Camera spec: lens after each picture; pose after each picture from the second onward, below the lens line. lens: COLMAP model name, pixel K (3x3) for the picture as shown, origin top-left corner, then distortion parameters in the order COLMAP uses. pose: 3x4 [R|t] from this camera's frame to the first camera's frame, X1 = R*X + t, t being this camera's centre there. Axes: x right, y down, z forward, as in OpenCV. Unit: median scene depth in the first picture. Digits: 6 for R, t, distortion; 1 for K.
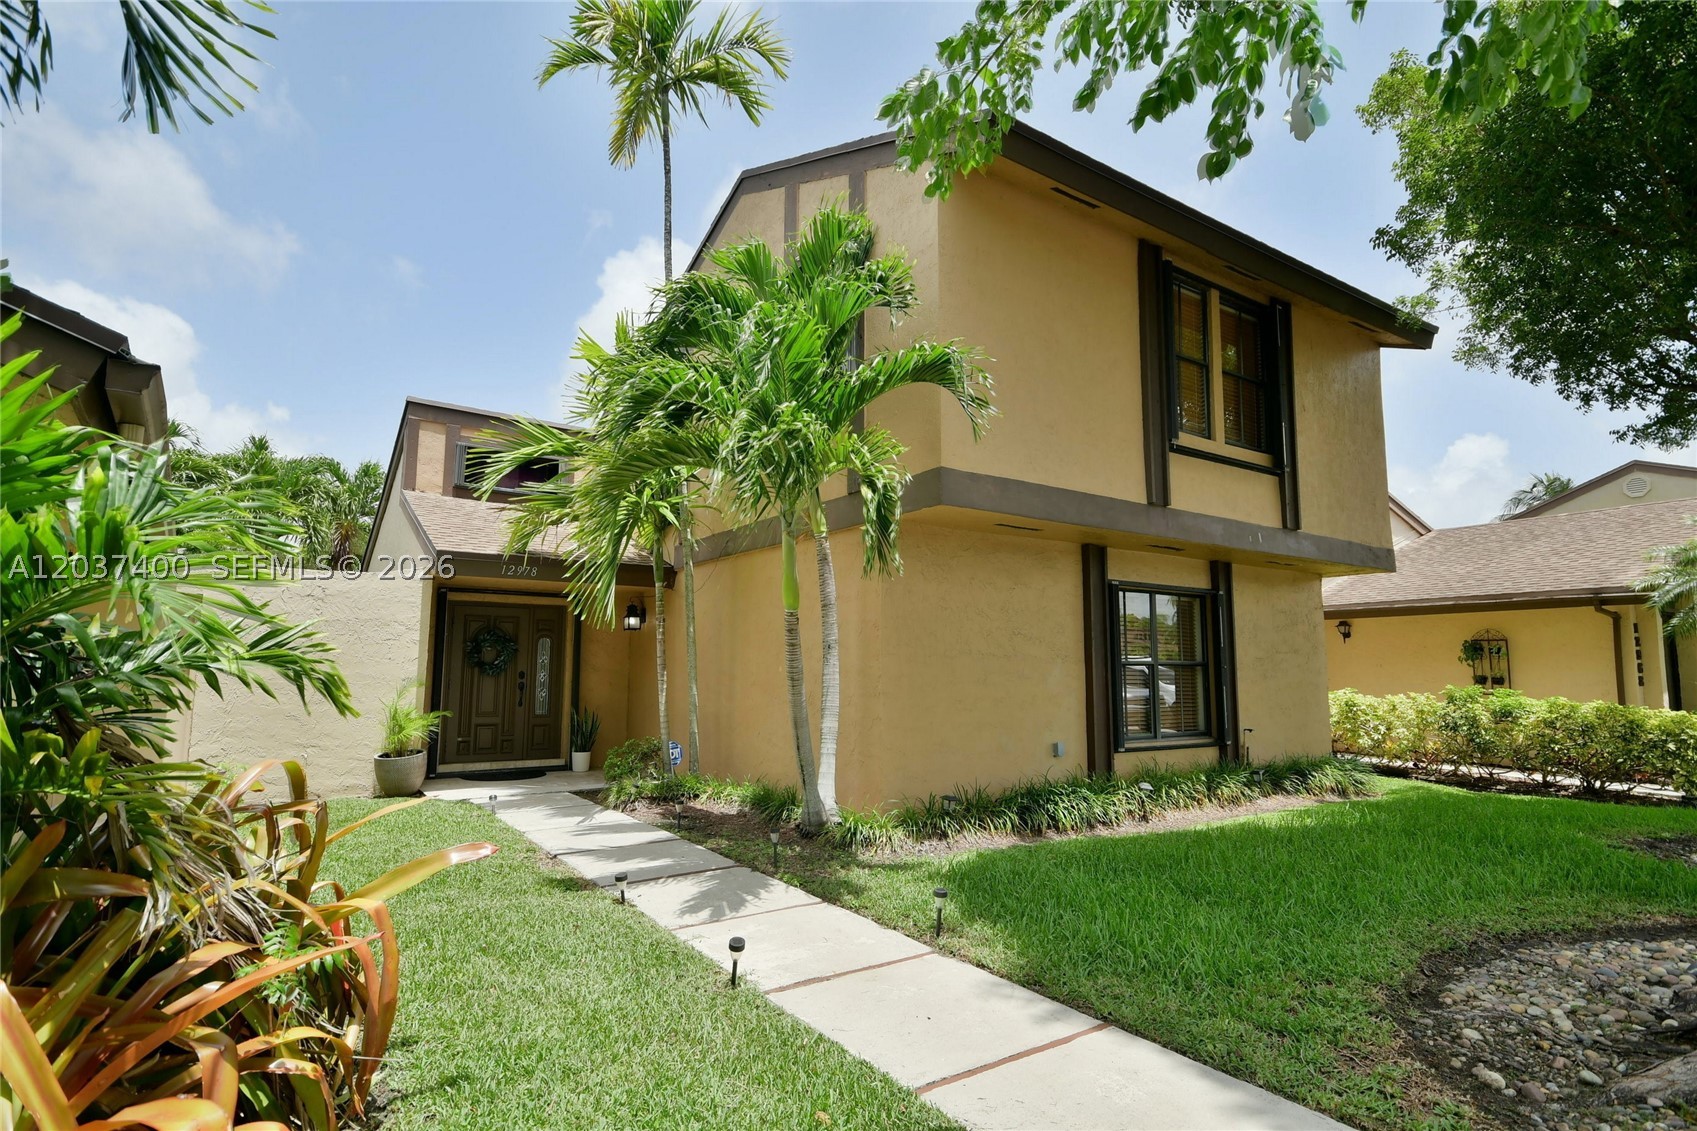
lens RADIAL K [[838.2, 0, 844.2], [0, 838.2, 574.2], [0, 0, 1]] dist [0.010457, 0.003571]
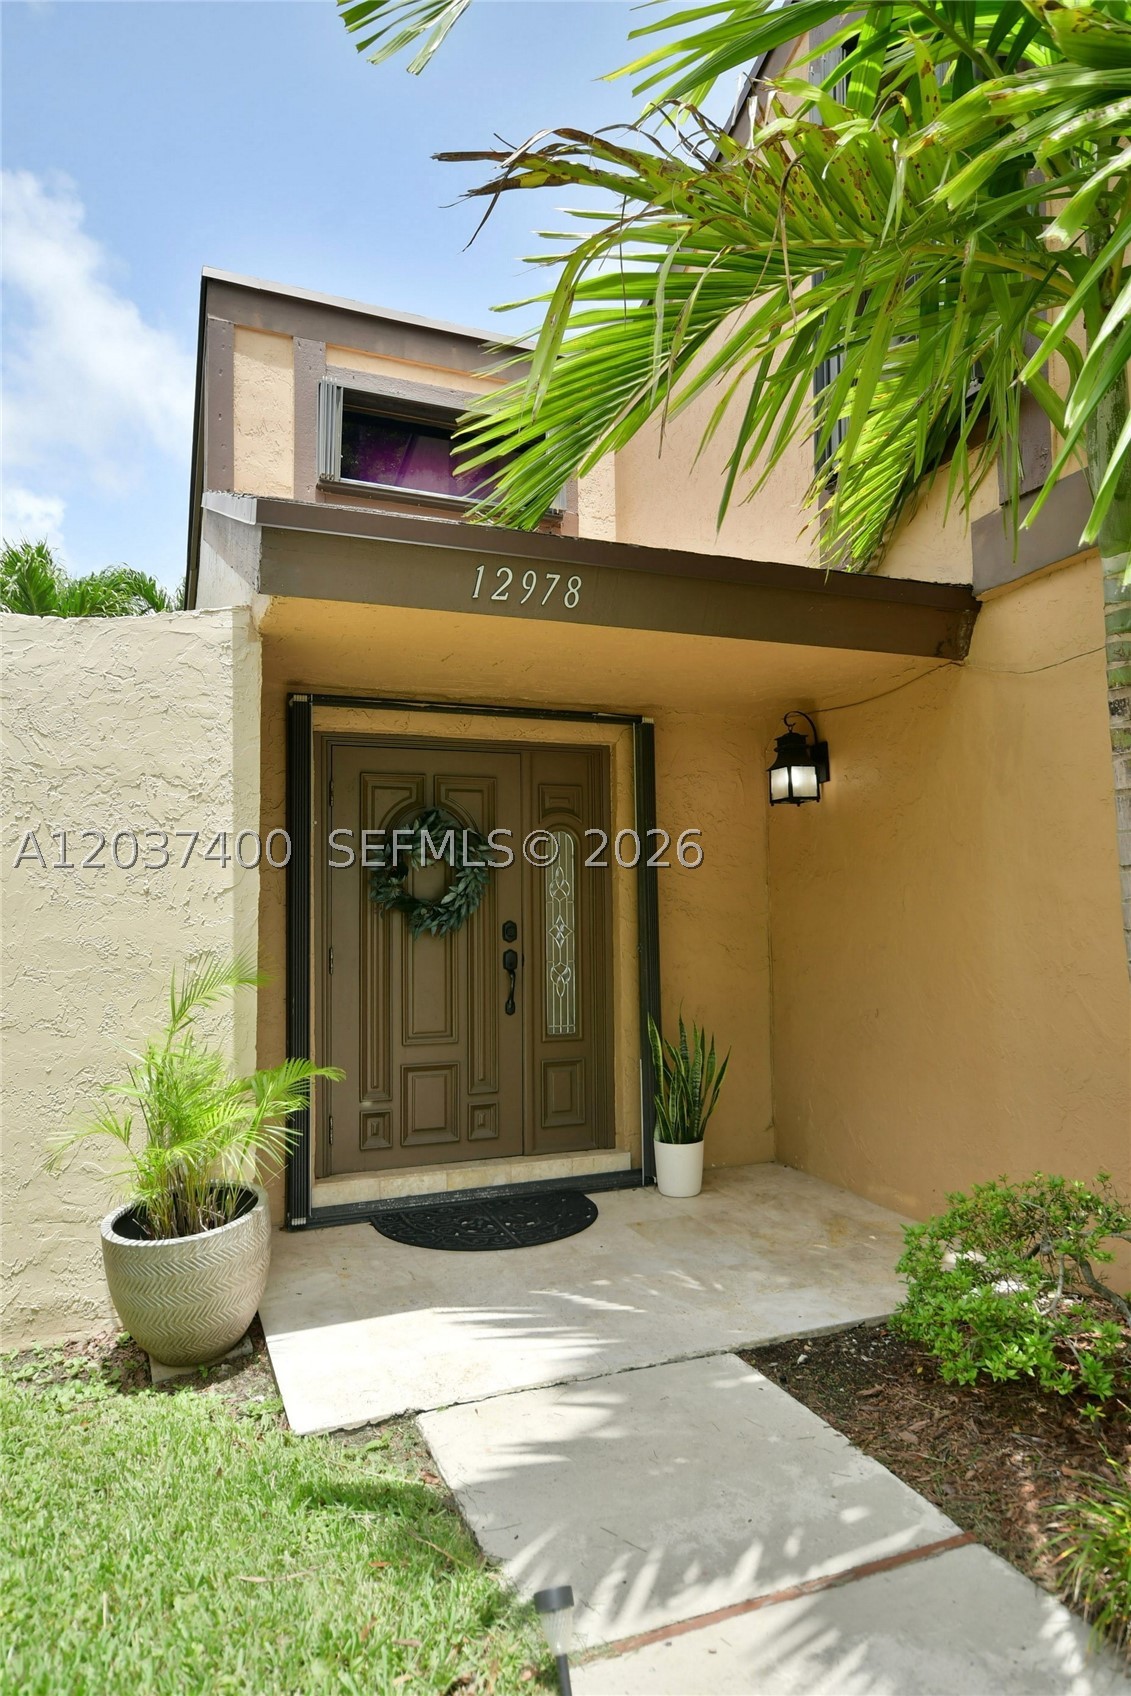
lens RADIAL K [[1060.2, 0, 571.3], [0, 1060.2, 840.9], [0, 0, 1]] dist [0.023213, 0.006930]
pose [[0.975314, -0.027012, -0.219163, -0.264084], [0.040206, 0.997623, 0.055964, 0.057202], [0.217130, -0.063395, 0.974082, 0.573389]]
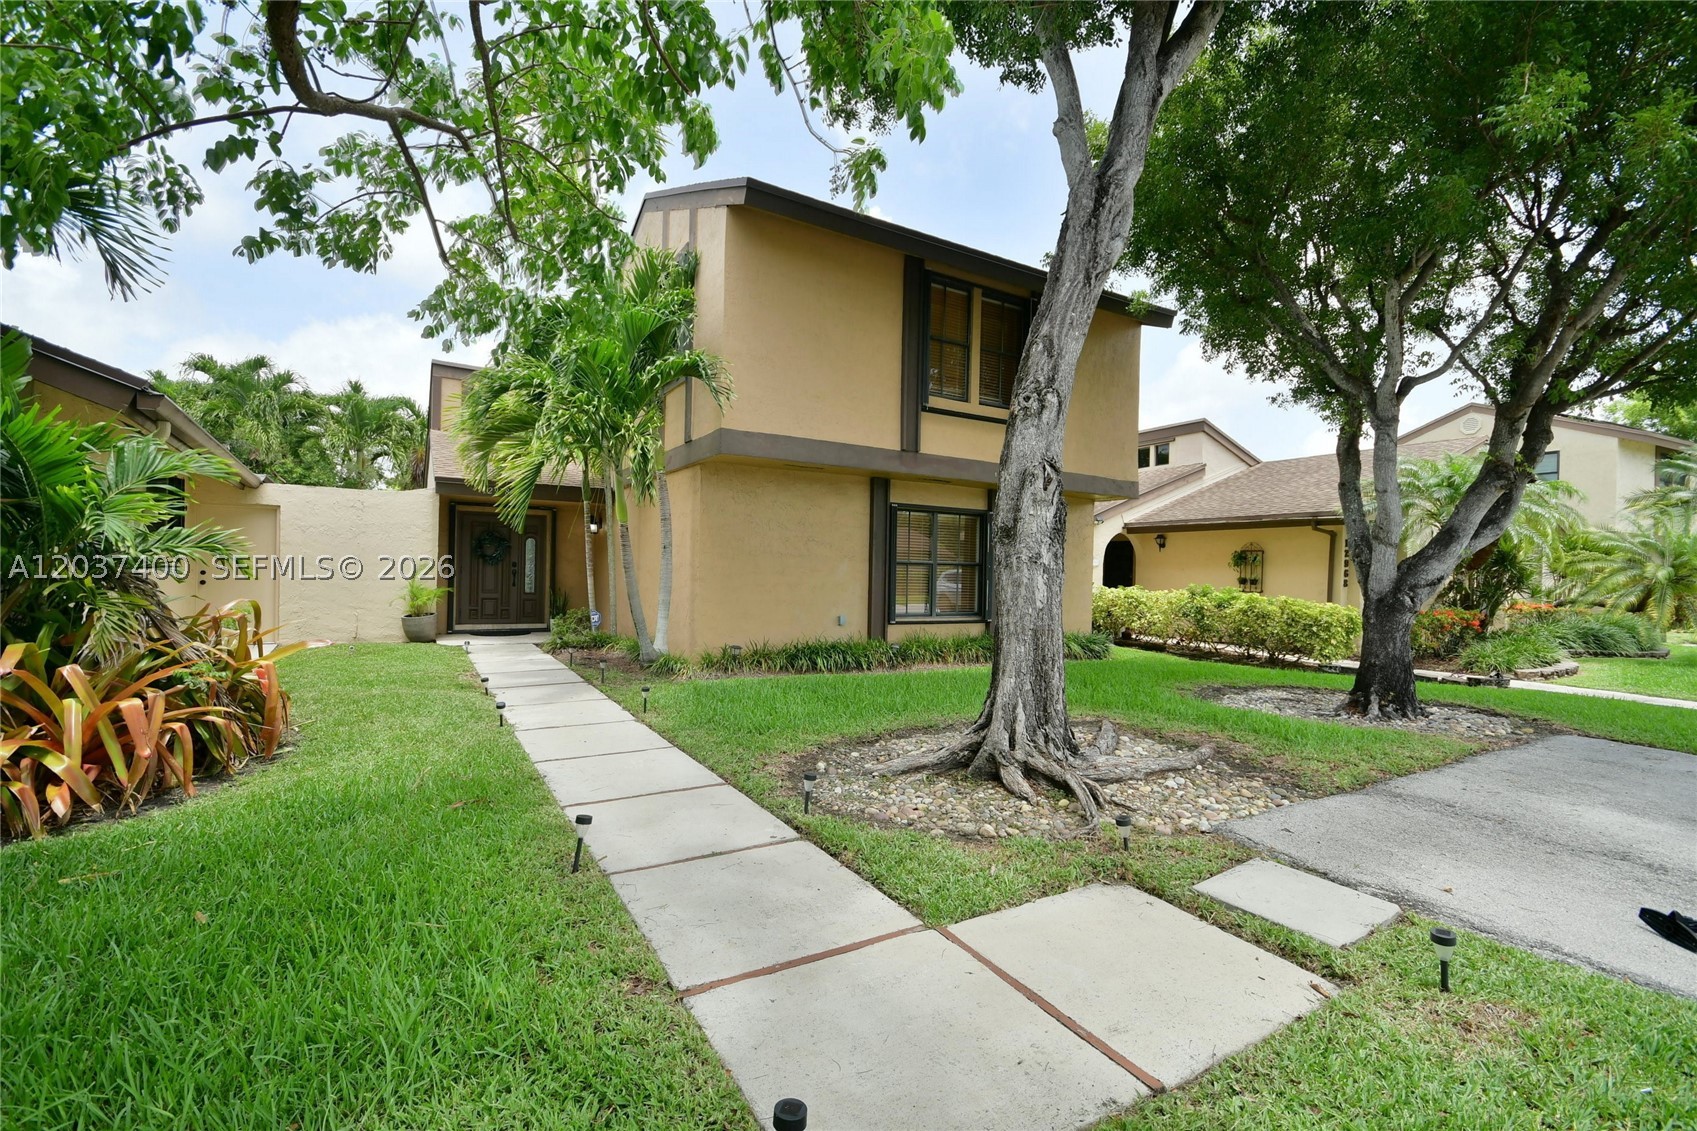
lens RADIAL K [[723.4, 0, 849.0], [0, 723.4, 575.6], [0, 0, 1]] dist [-0.000721, -0.000730]
pose [[0.997985, 0.017847, -0.060883, 0.266312], [-0.010188, 0.992248, 0.123852, -0.018794], [0.062621, -0.122982, 0.990431, -0.182512]]
